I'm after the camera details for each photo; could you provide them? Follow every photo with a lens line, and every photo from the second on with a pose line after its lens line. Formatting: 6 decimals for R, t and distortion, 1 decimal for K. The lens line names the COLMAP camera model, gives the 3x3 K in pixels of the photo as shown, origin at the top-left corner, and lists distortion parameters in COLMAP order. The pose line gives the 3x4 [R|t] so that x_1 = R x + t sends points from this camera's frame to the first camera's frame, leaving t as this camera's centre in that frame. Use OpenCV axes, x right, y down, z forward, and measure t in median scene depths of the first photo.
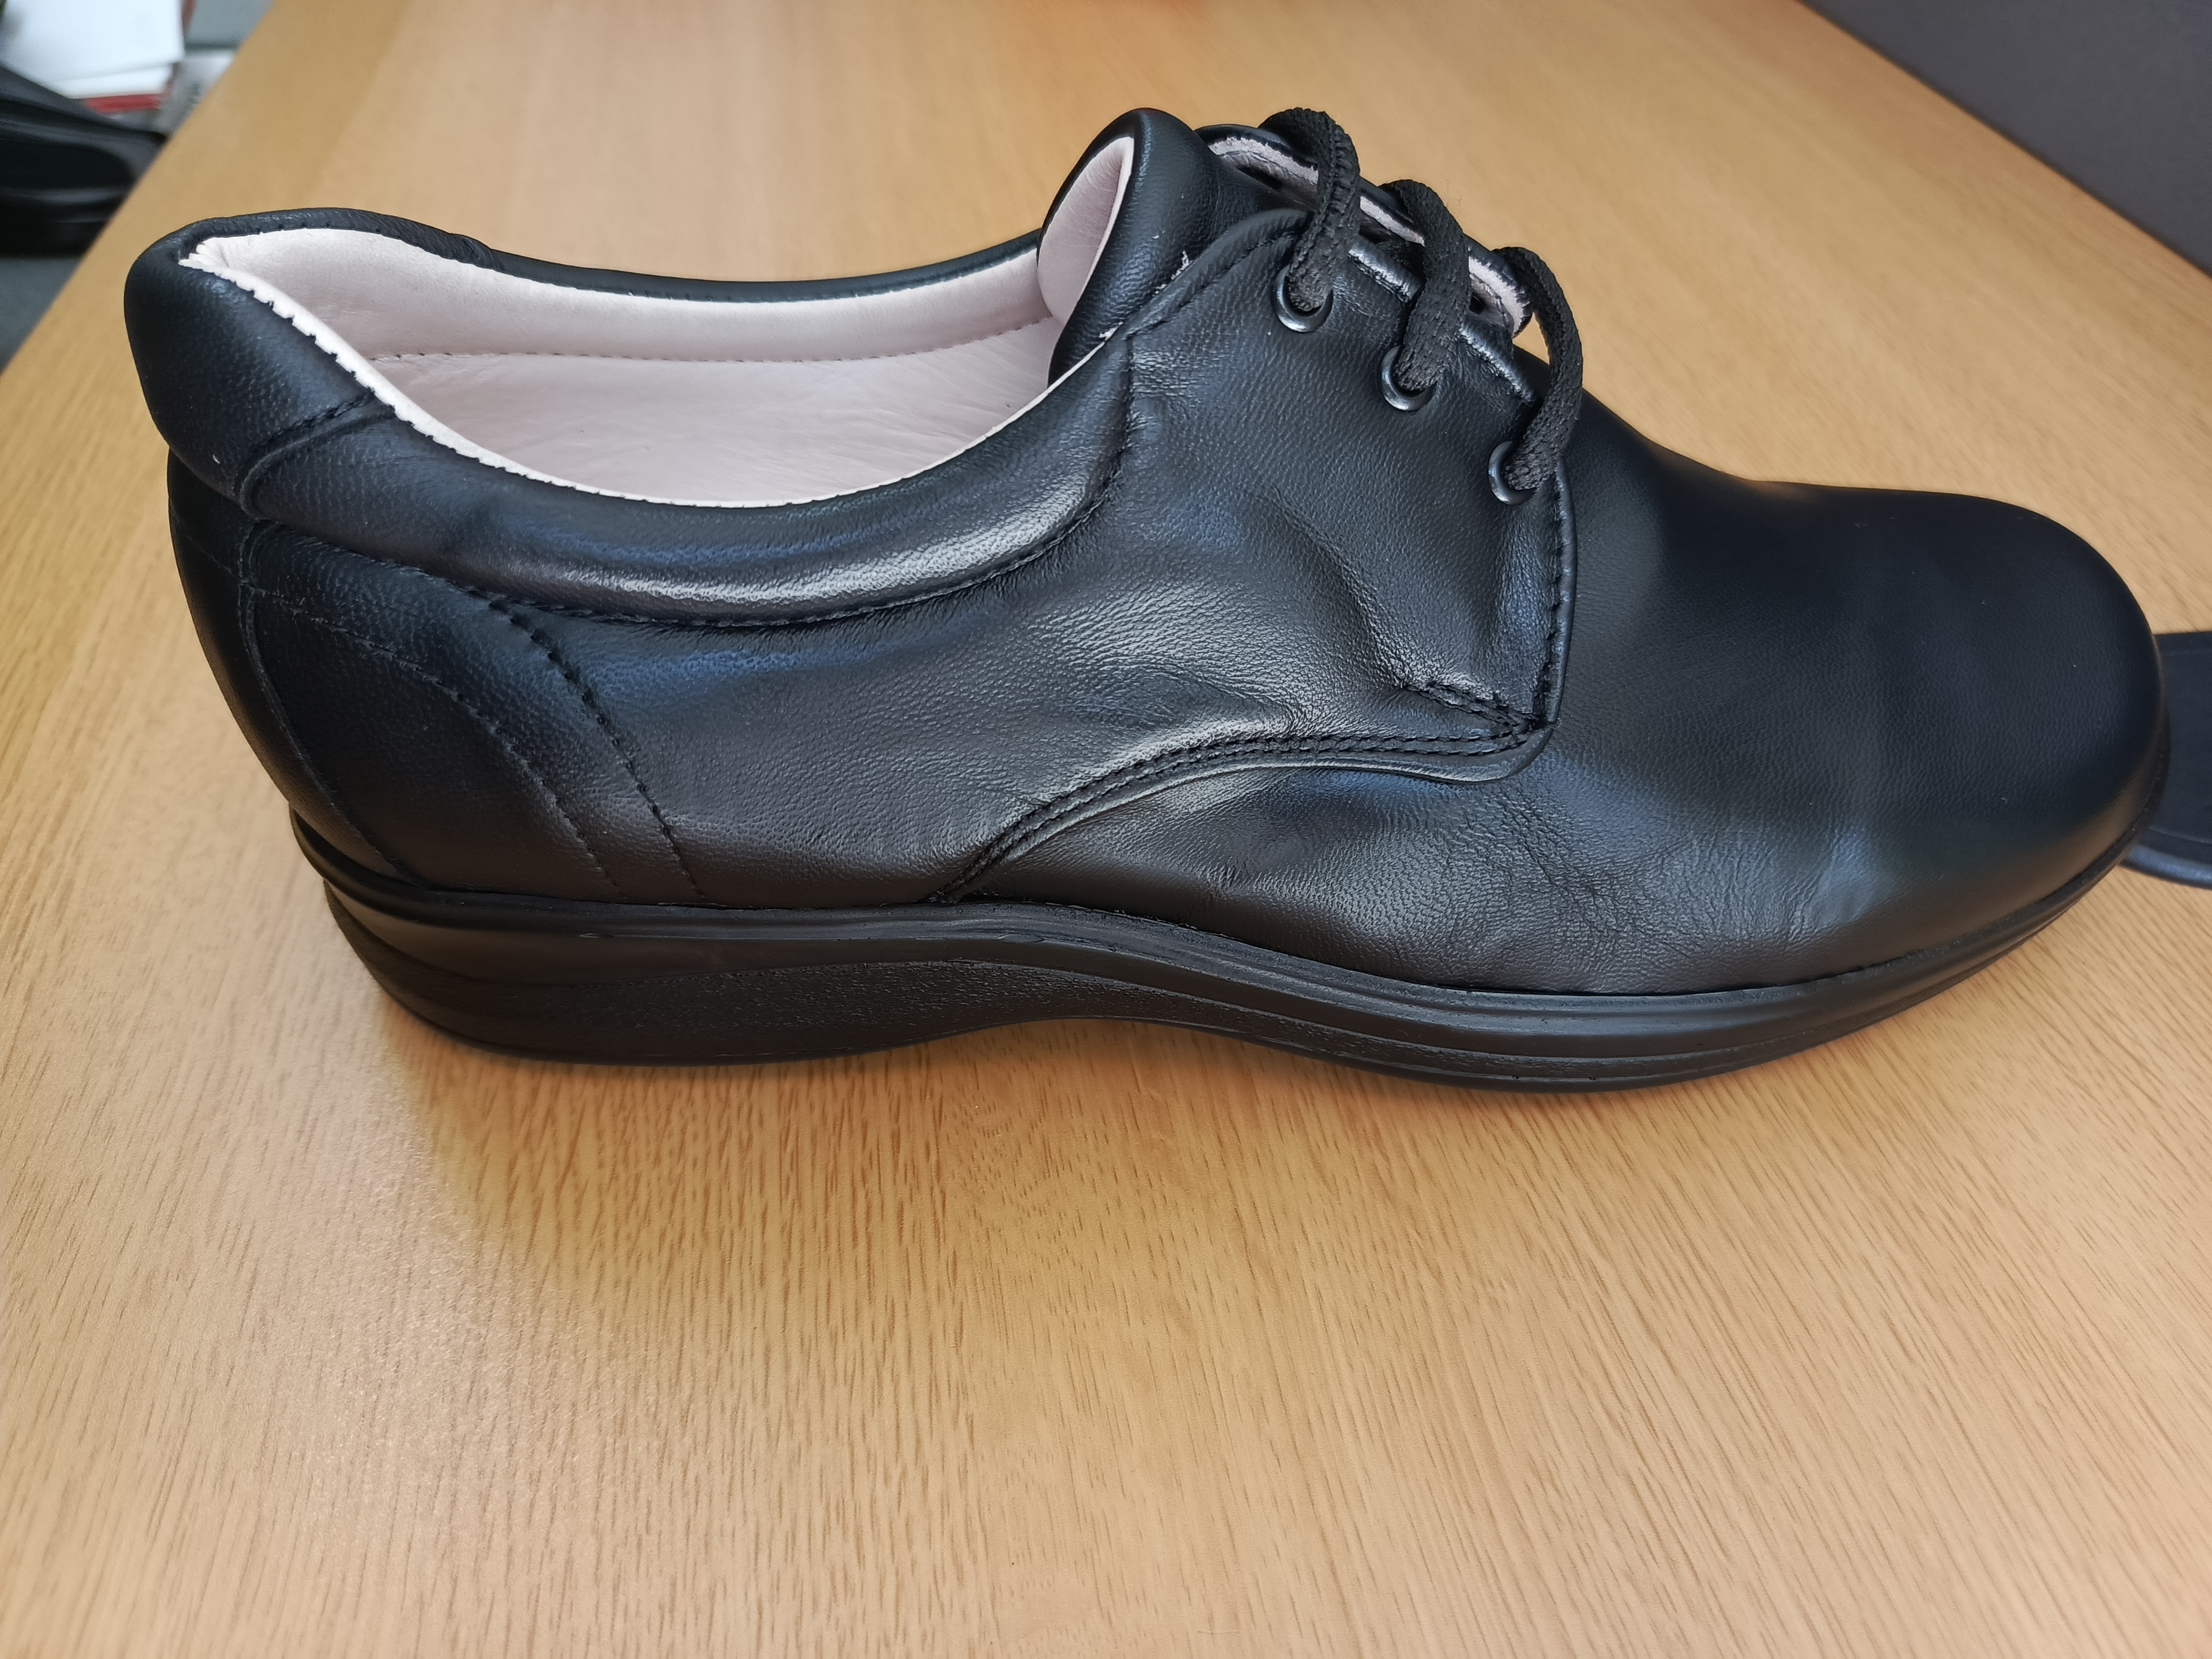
lens RADIAL K [[1609.1, 0, 1084.7], [0, 1609.1, 817.3], [0, 0, 1]] dist [-0.030276, 0.002055]
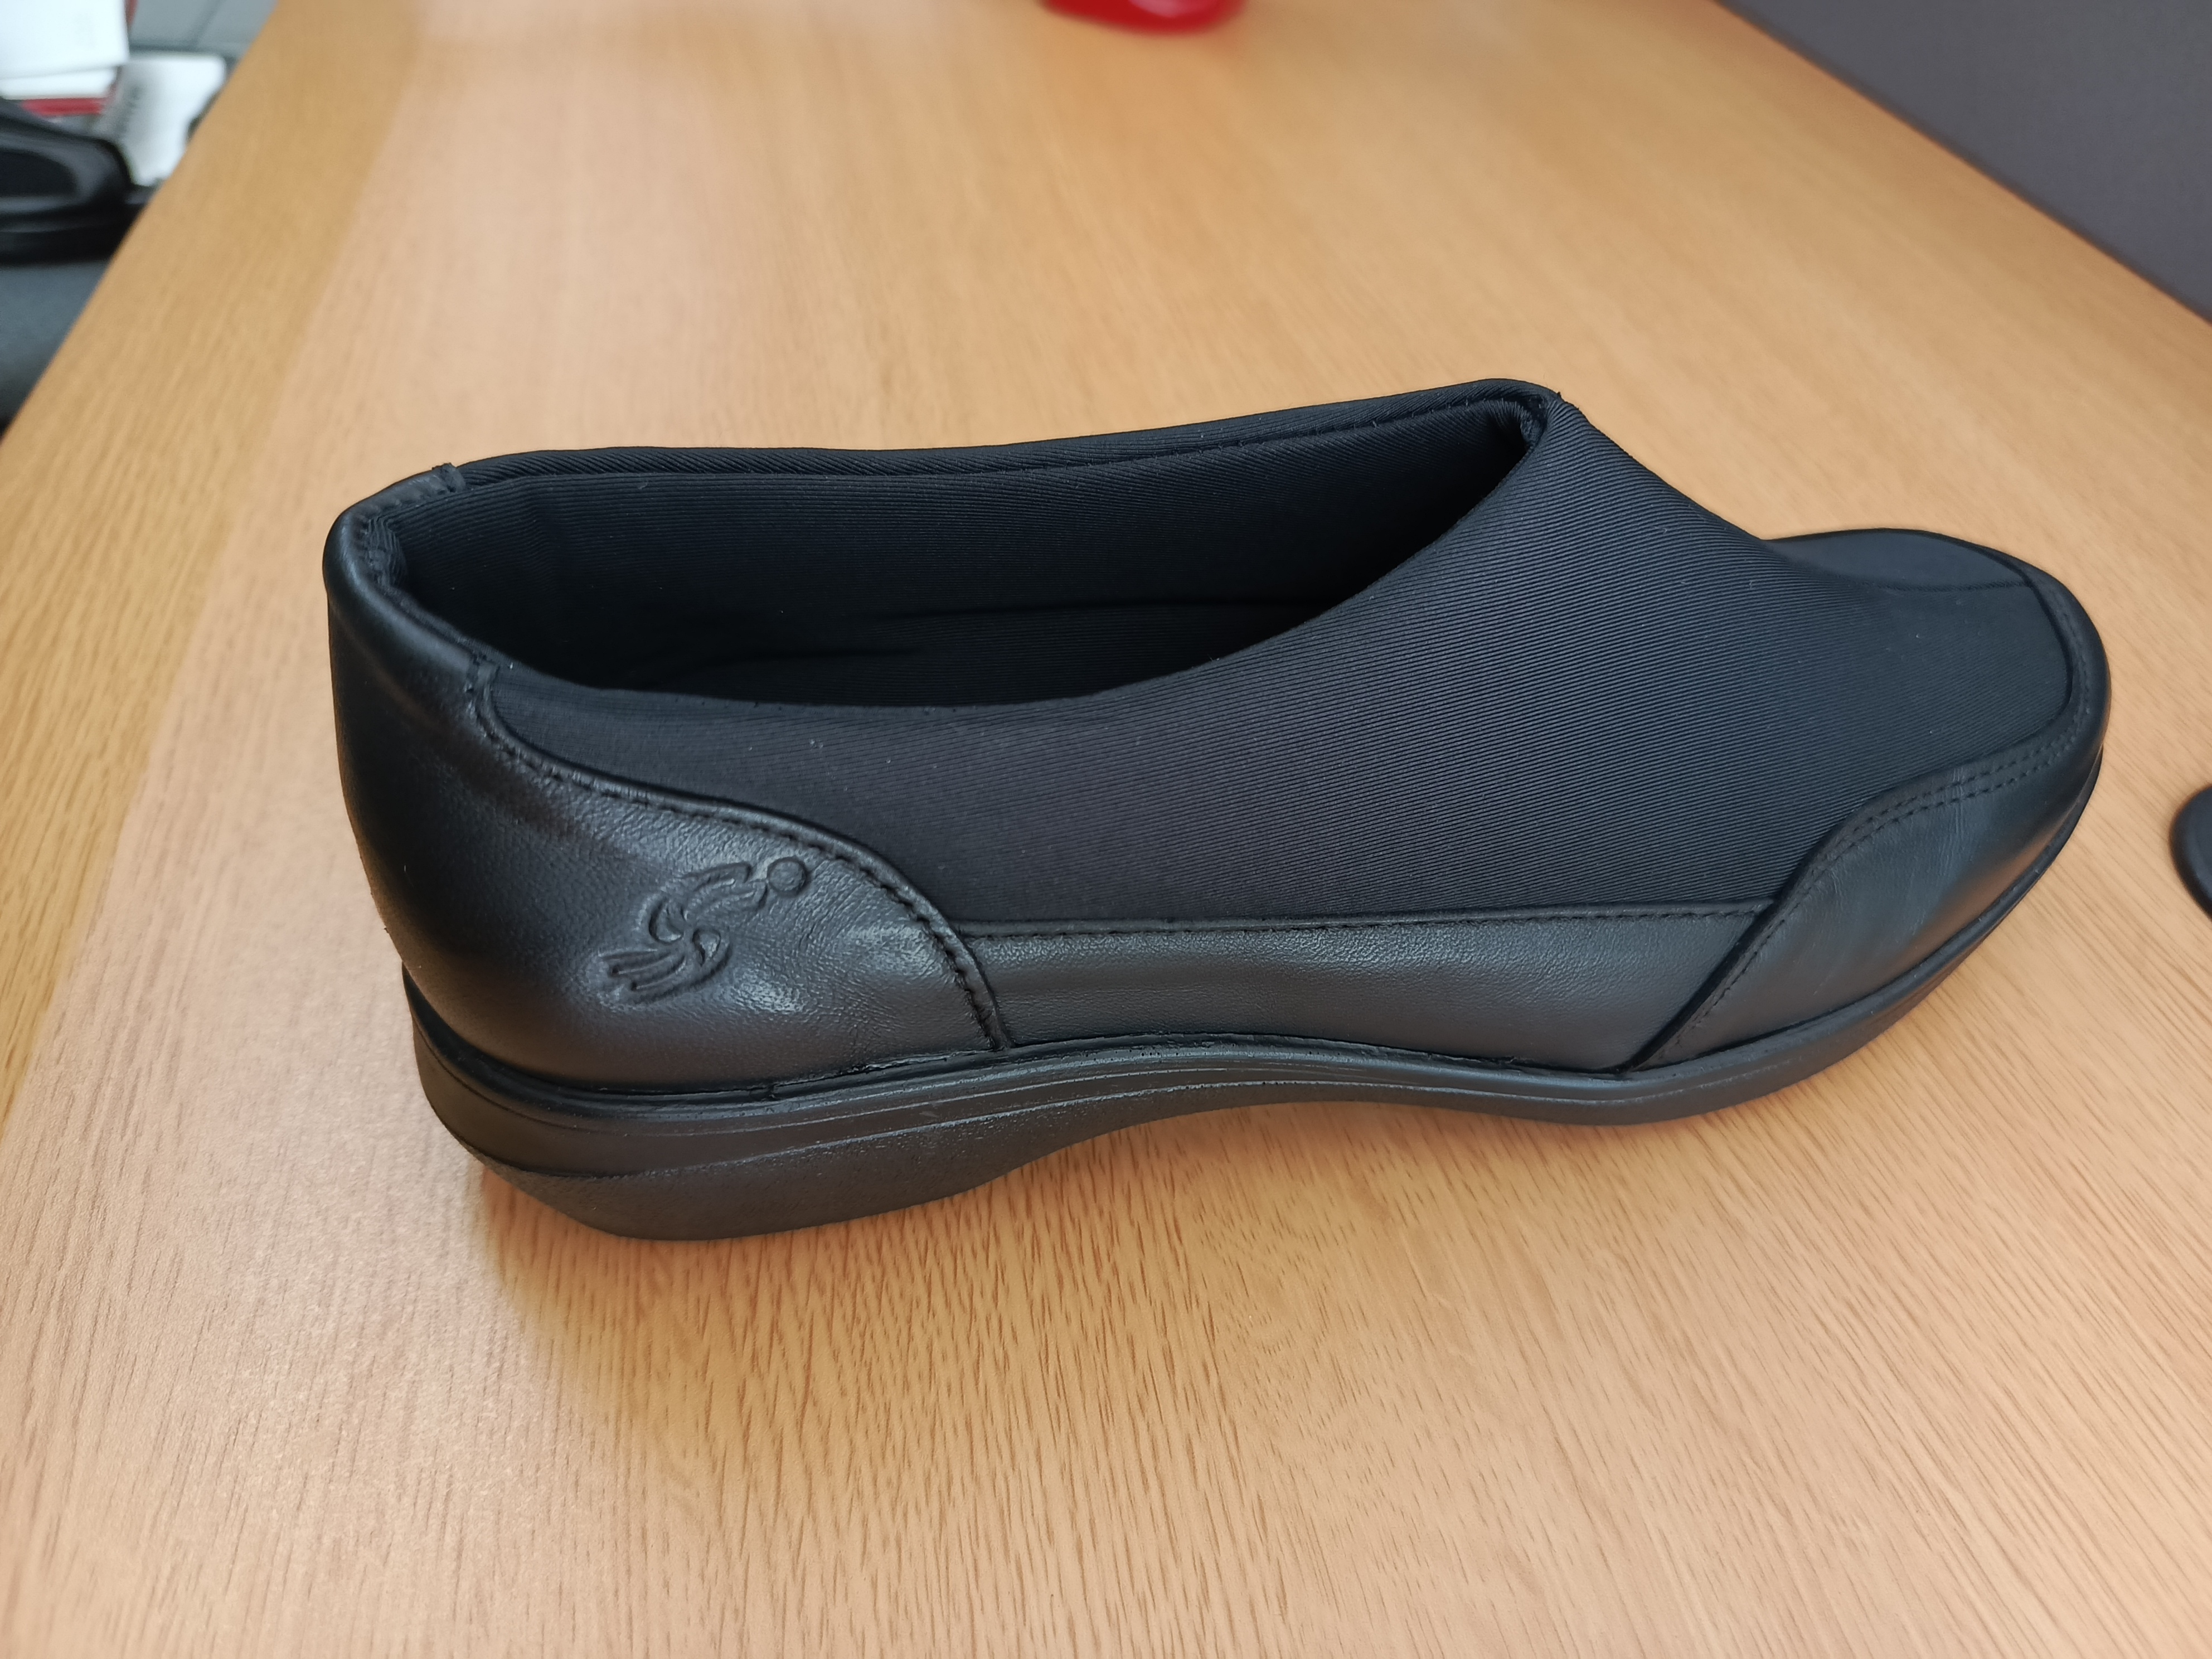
lens RADIAL K [[1609.1, 0, 1074.1], [0, 1609.1, 803.8], [0, 0, 1]] dist [-0.030276, 0.002055]
pose [[0.998140, 0.012717, 0.059623, -0.246821], [-0.011559, 0.999739, -0.019714, -0.097285], [-0.059858, 0.018988, 0.998026, 0.112451]]
